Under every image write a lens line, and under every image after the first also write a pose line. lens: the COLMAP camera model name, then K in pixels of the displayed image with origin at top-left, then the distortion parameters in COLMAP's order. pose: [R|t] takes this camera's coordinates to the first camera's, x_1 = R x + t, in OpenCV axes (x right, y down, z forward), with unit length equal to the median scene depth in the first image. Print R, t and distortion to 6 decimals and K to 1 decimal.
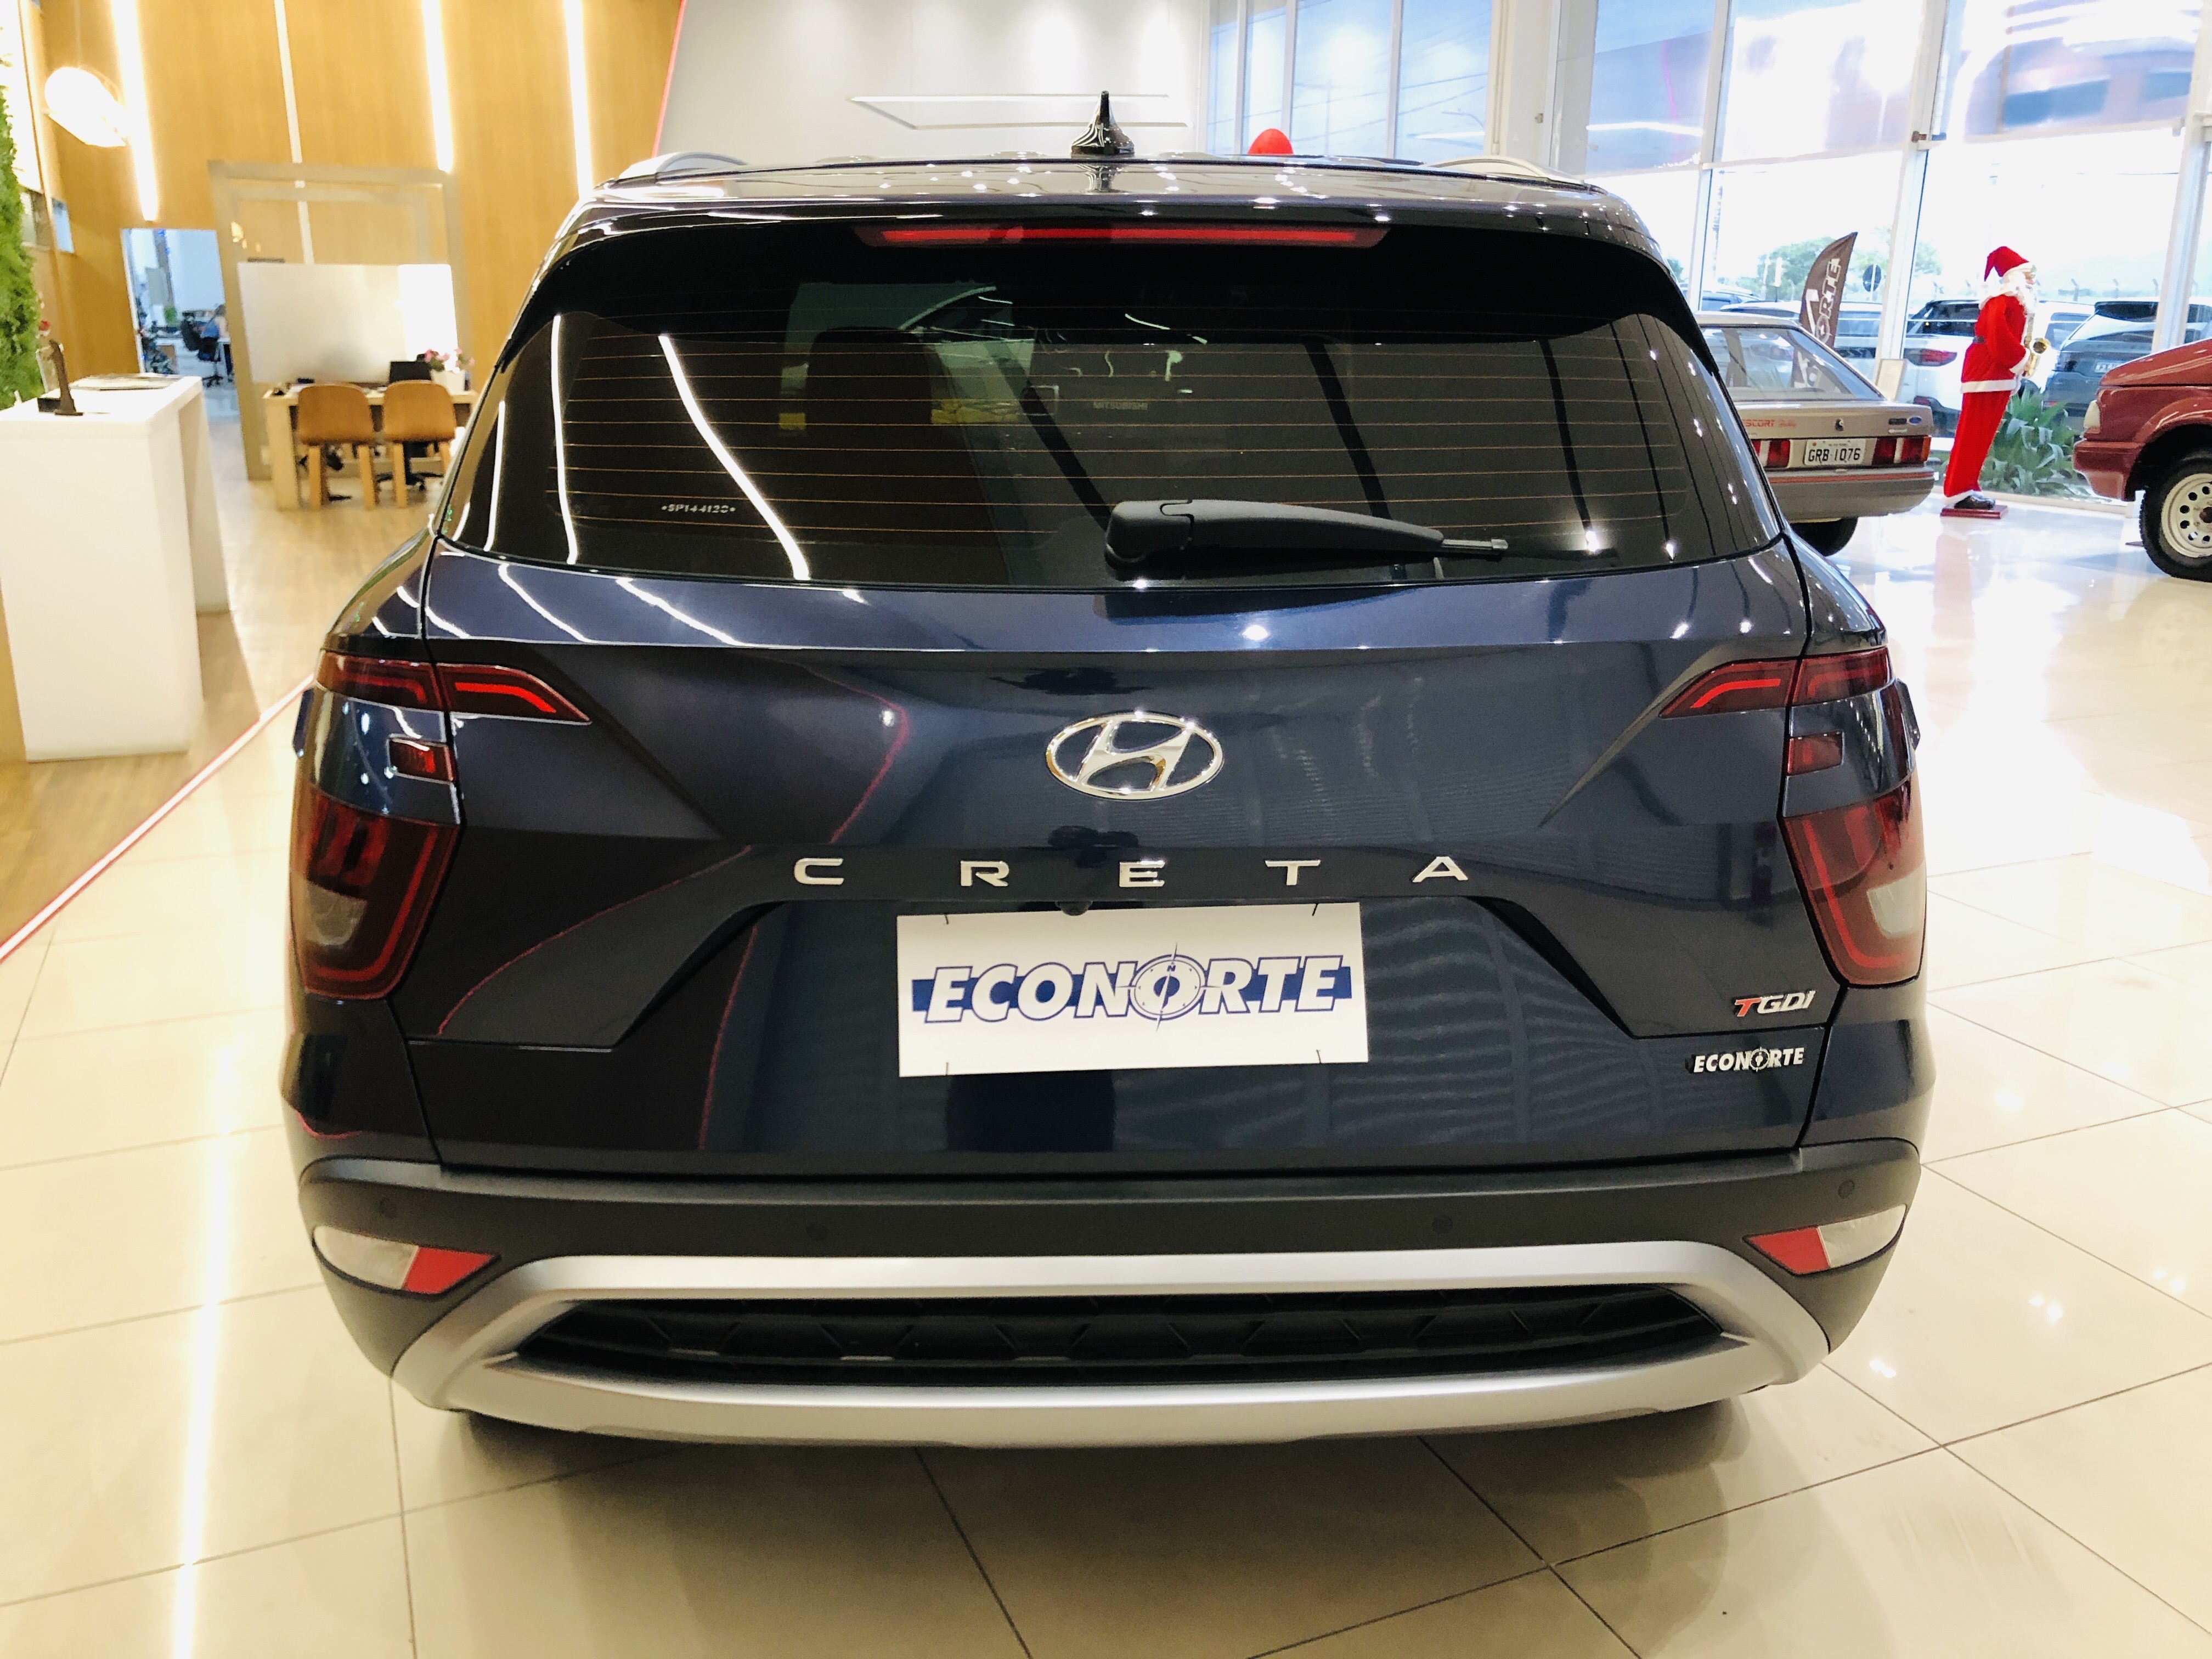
lens RADIAL K [[1824.7, 0, 1106.0], [0, 1824.7, 829.5], [0, 0, 1]] dist [0.083984, -0.143296]
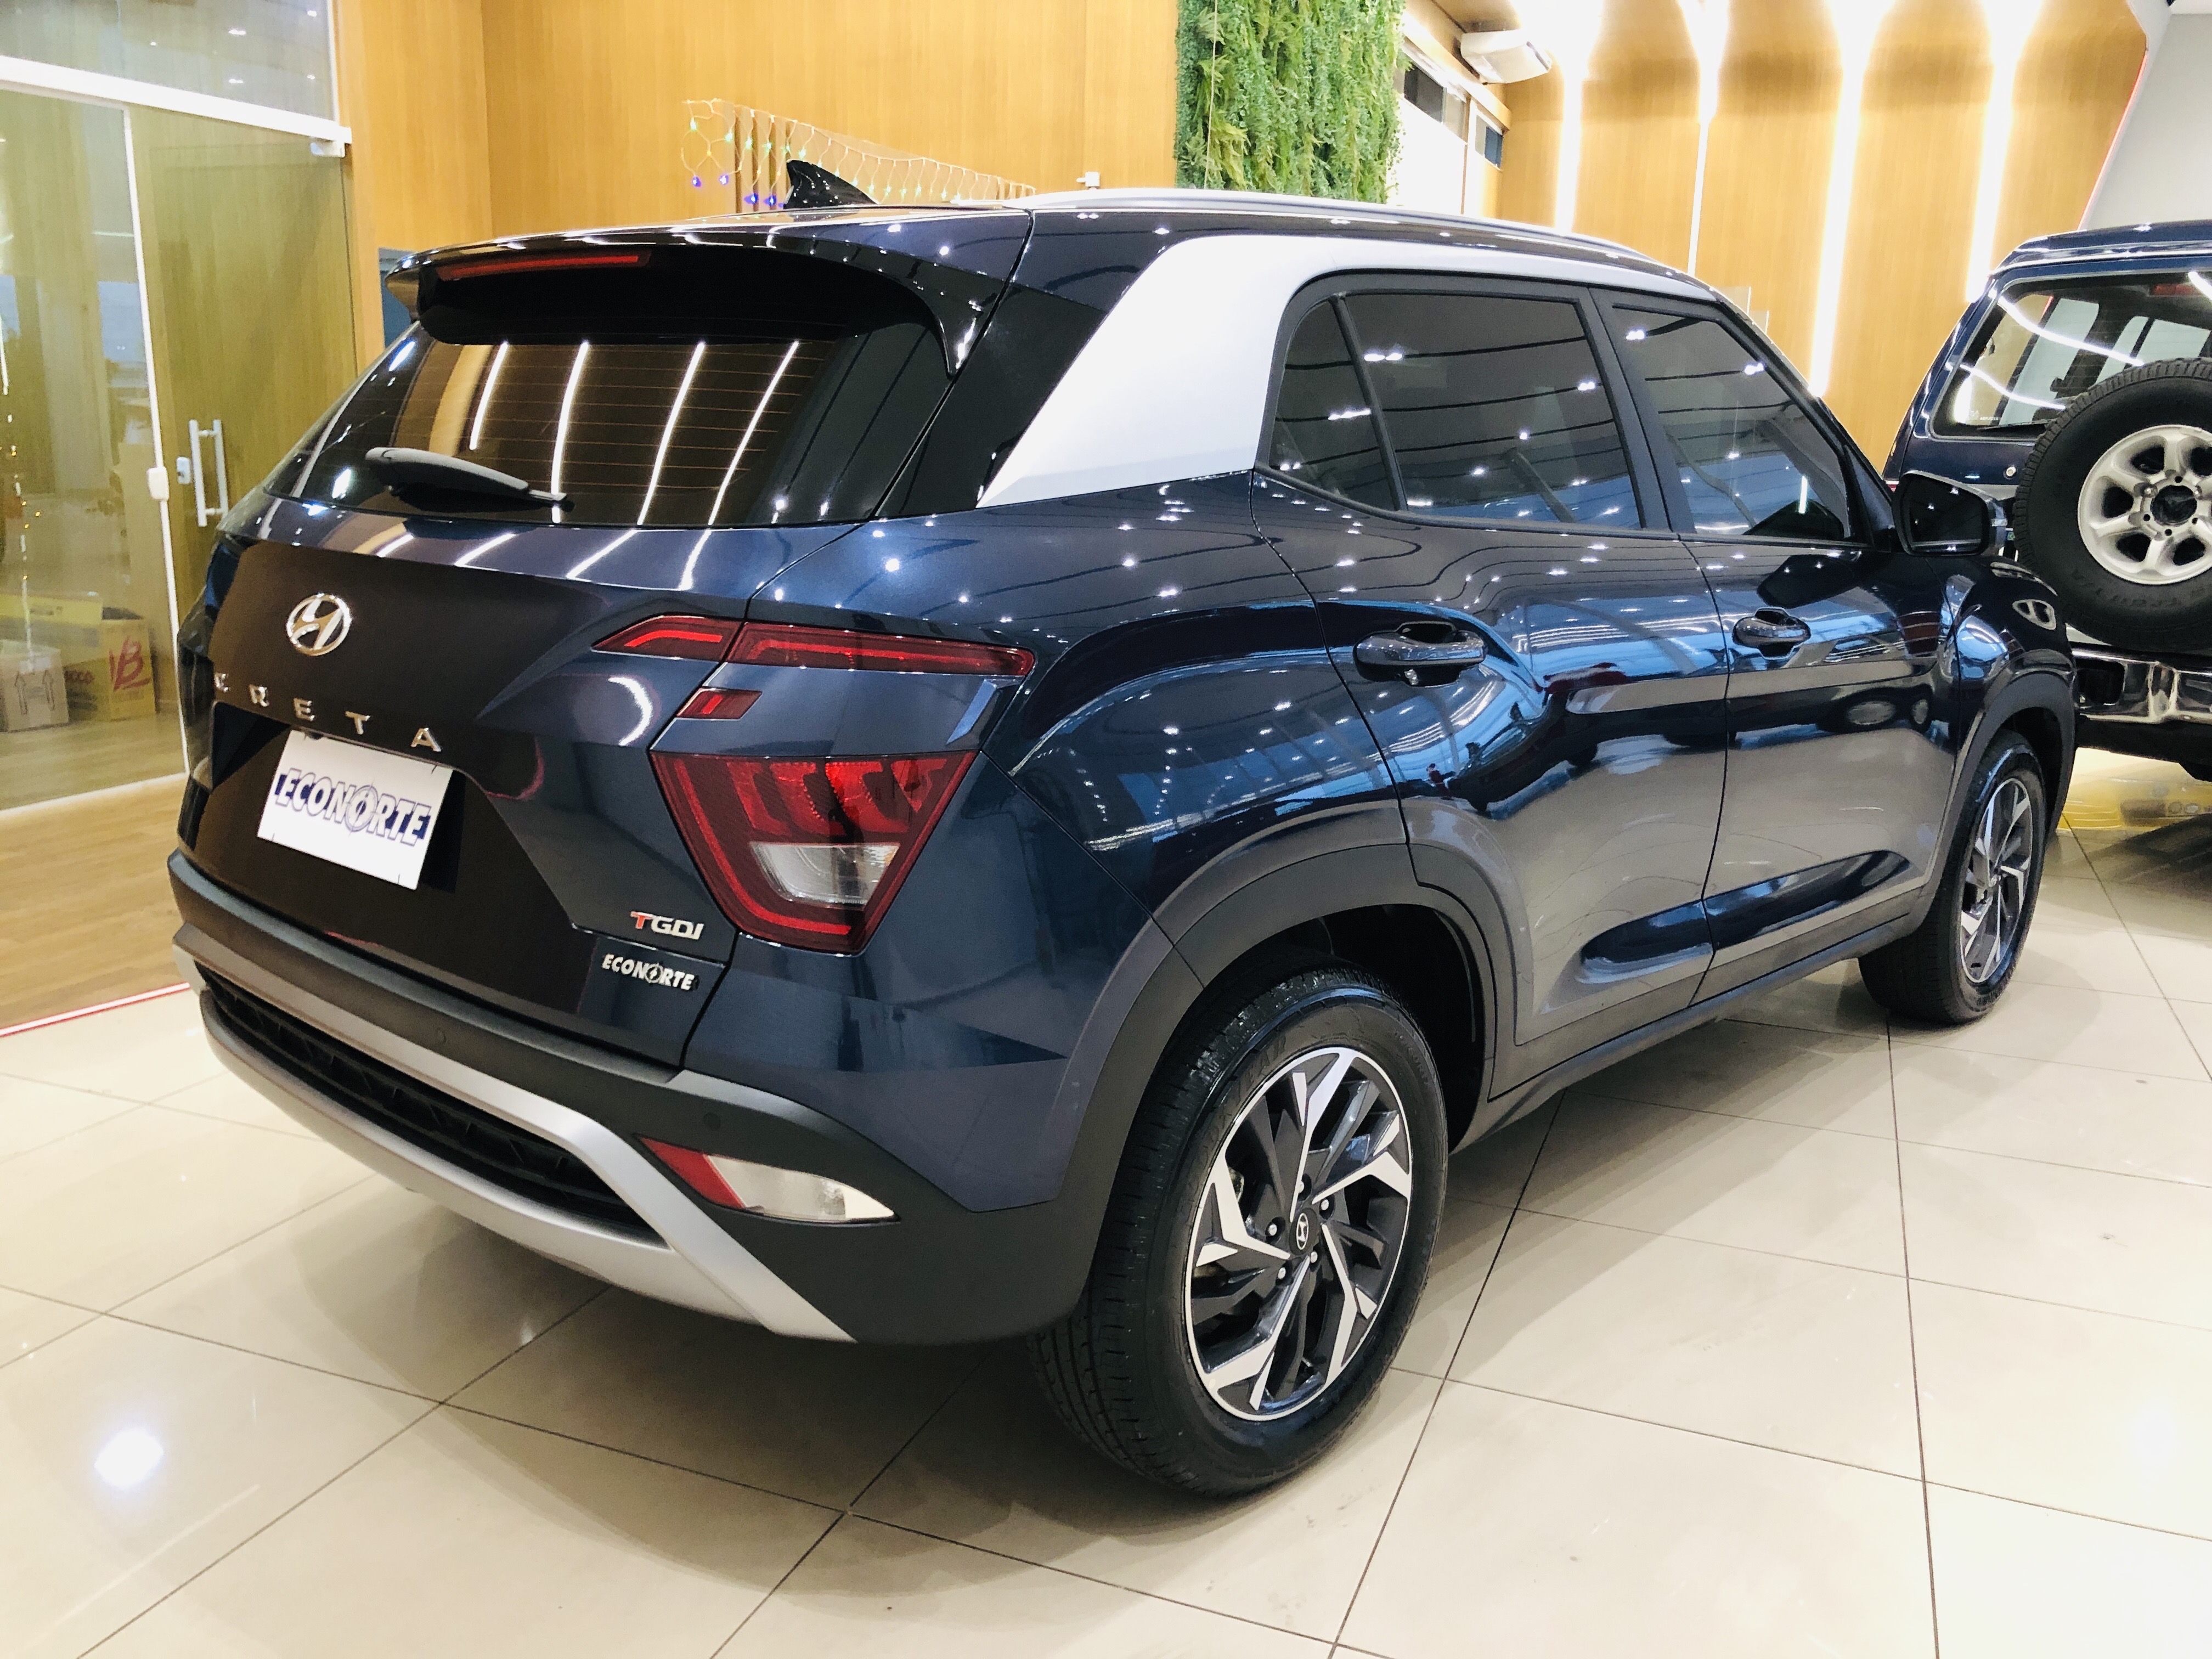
lens RADIAL K [[1824.7, 0, 1106.0], [0, 1824.7, 829.5], [0, 0, 1]] dist [0.083984, -0.143296]
pose [[0.702324, 0.165455, -0.692362, 1.353620], [-0.213710, 0.976756, 0.016631, -0.037534], [0.679020, 0.136284, 0.721358, 0.396669]]
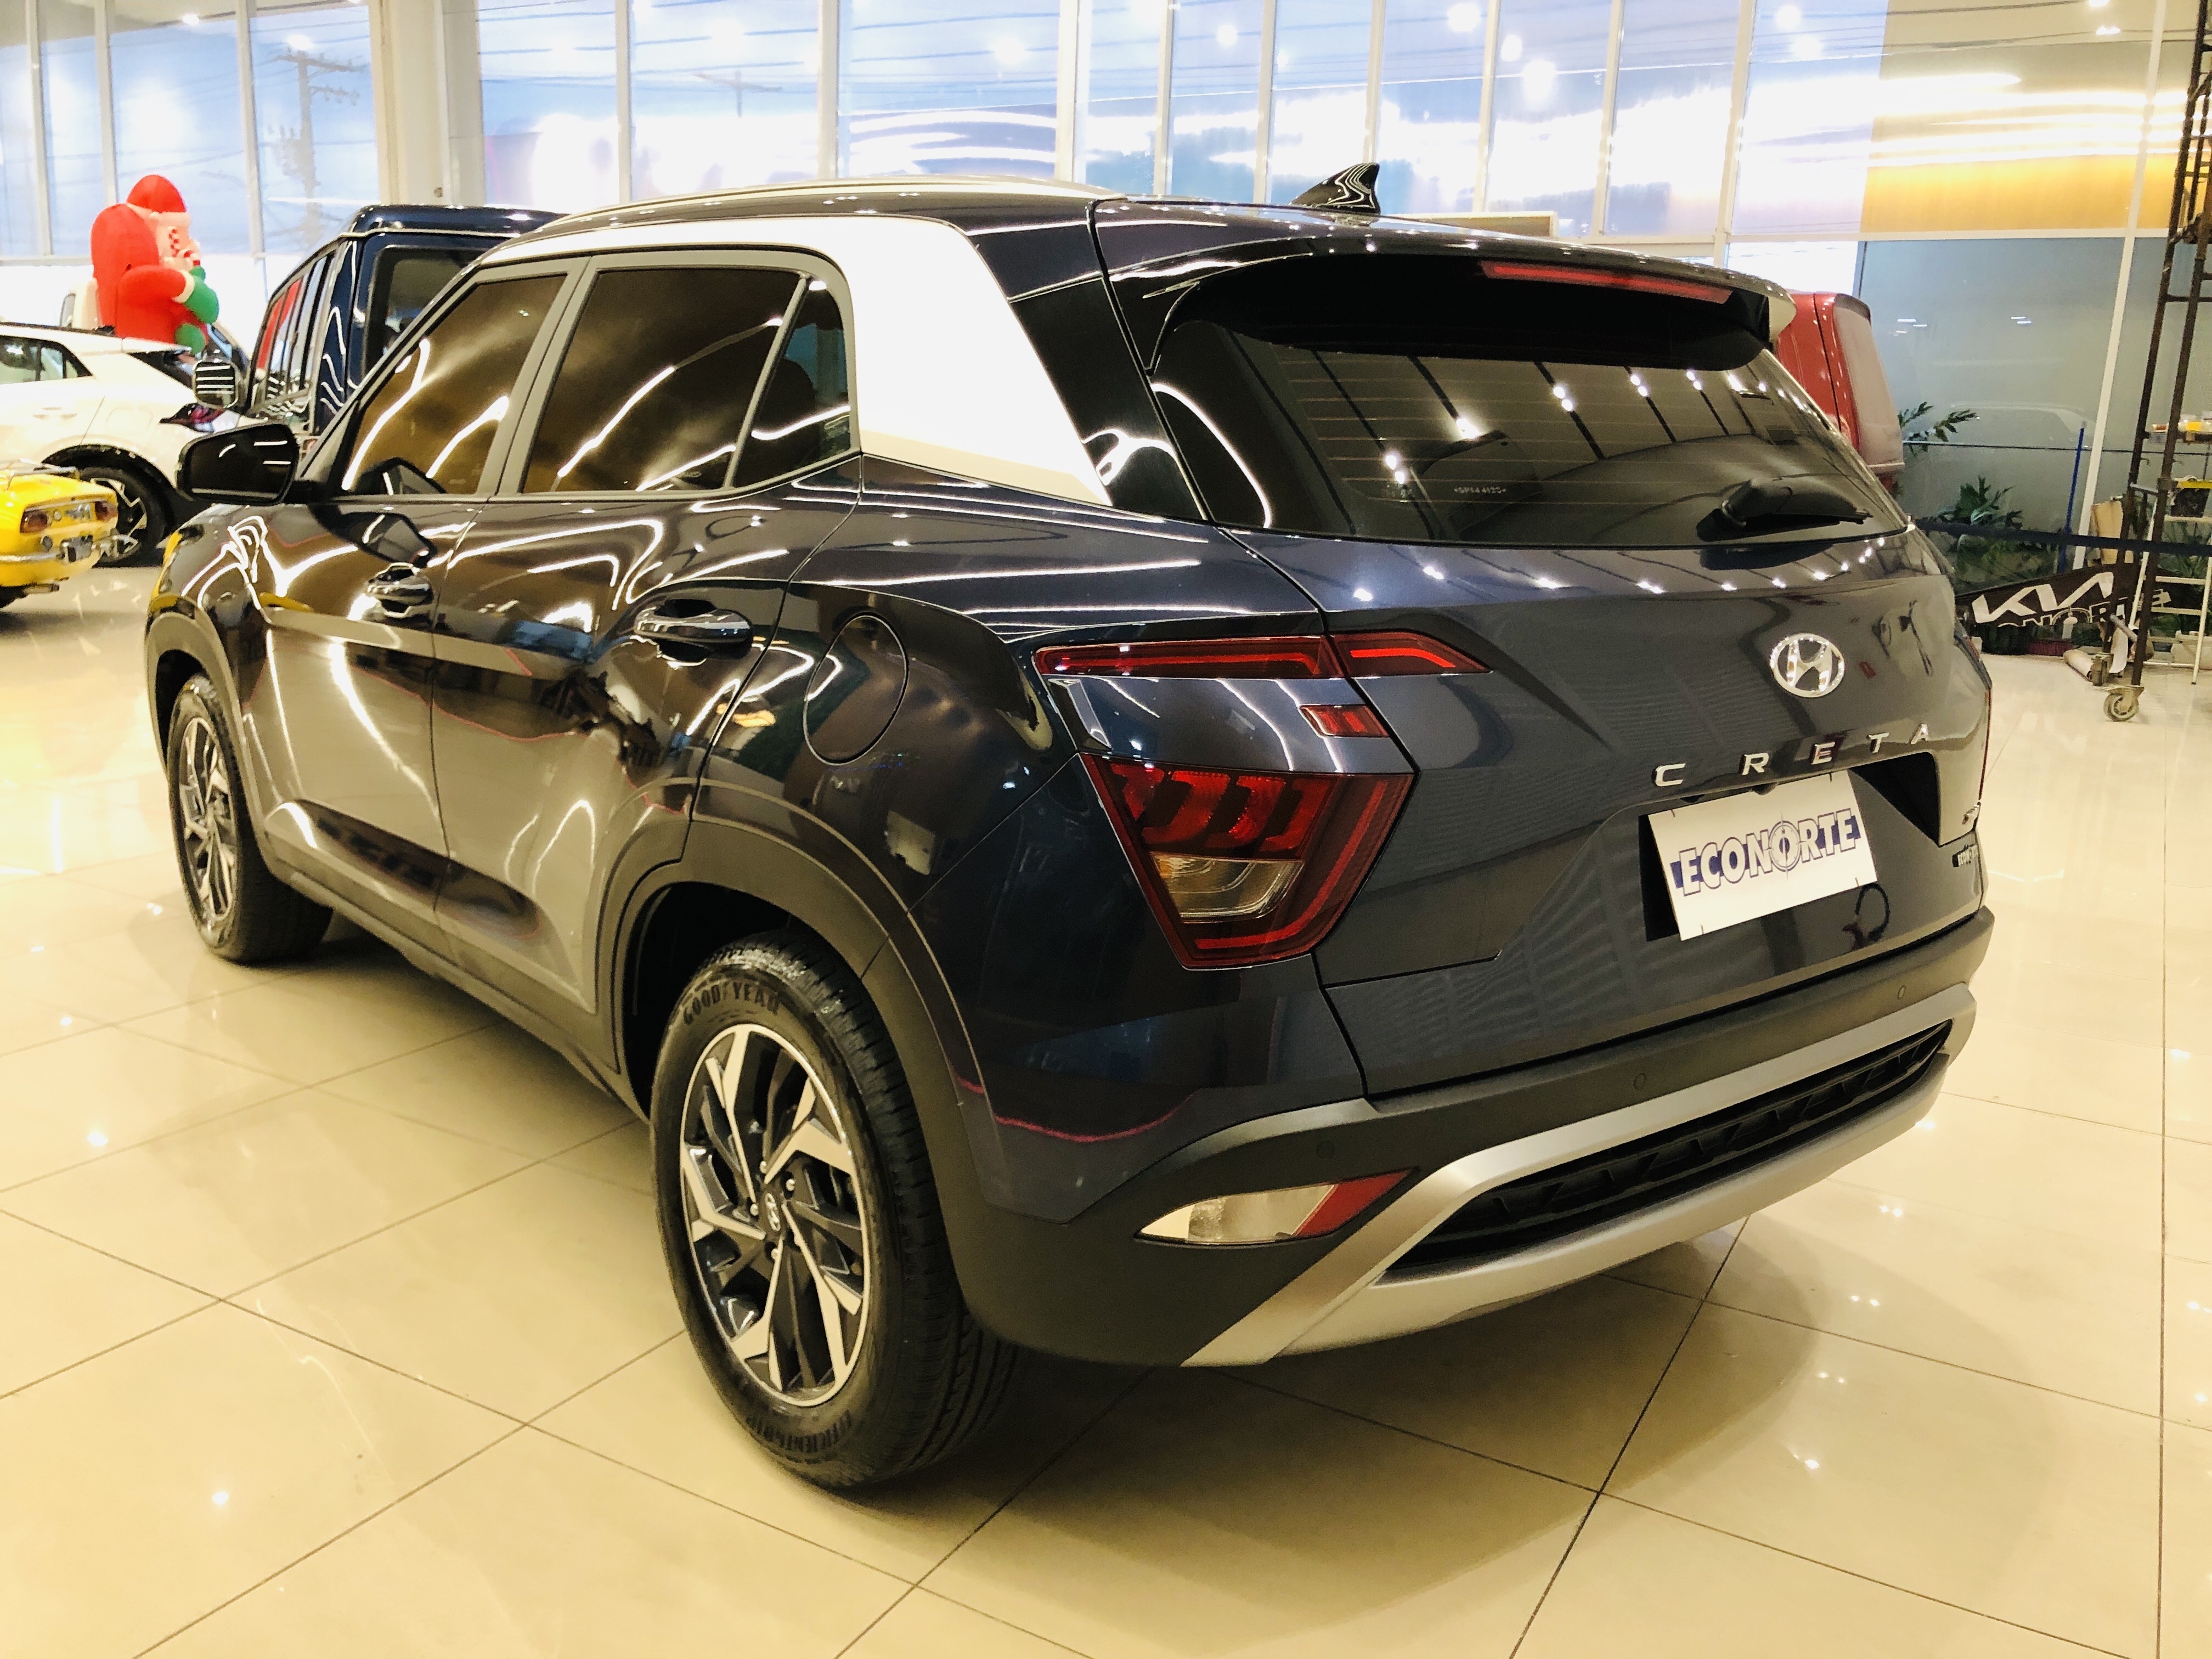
lens RADIAL K [[1993.7, 0, 975.9], [0, 1993.7, 842.3], [0, 0, 1]] dist [-0.009761, -0.008065]
pose [[0.806560, -0.118252, 0.579203, -1.252270], [0.137454, 0.990449, 0.010804, -0.010733], [-0.574949, 0.070900, 0.815111, 0.173199]]
